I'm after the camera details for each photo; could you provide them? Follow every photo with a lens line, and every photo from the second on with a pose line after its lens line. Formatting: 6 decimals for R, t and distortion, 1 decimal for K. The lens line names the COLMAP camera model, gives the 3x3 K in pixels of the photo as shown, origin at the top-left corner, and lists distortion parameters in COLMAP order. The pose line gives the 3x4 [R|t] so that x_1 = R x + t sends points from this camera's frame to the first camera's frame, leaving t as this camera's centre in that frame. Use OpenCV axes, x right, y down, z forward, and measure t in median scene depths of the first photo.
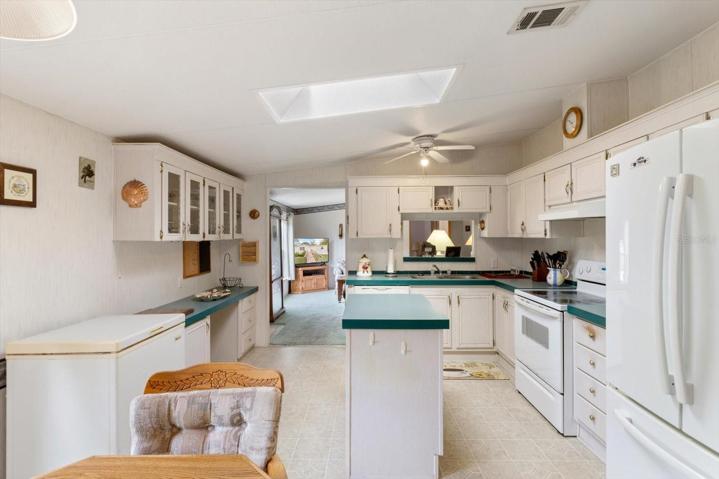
lens RADIAL K [[341.4, 0, 360.9], [0, 341.4, 237.1], [0, 0, 1]] dist [-0.000119, 0.000180]
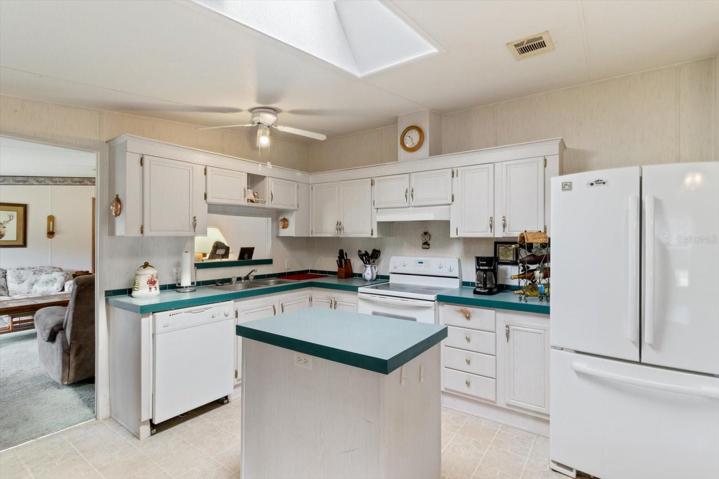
lens RADIAL K [[341.4, 0, 360.9], [0, 341.4, 237.1], [0, 0, 1]] dist [-0.000119, 0.000180]
pose [[0.585329, 0.005807, 0.810775, -0.306603], [-0.005561, 0.999980, -0.003148, 0.004513], [-0.810777, -0.002666, 0.585350, 0.330174]]
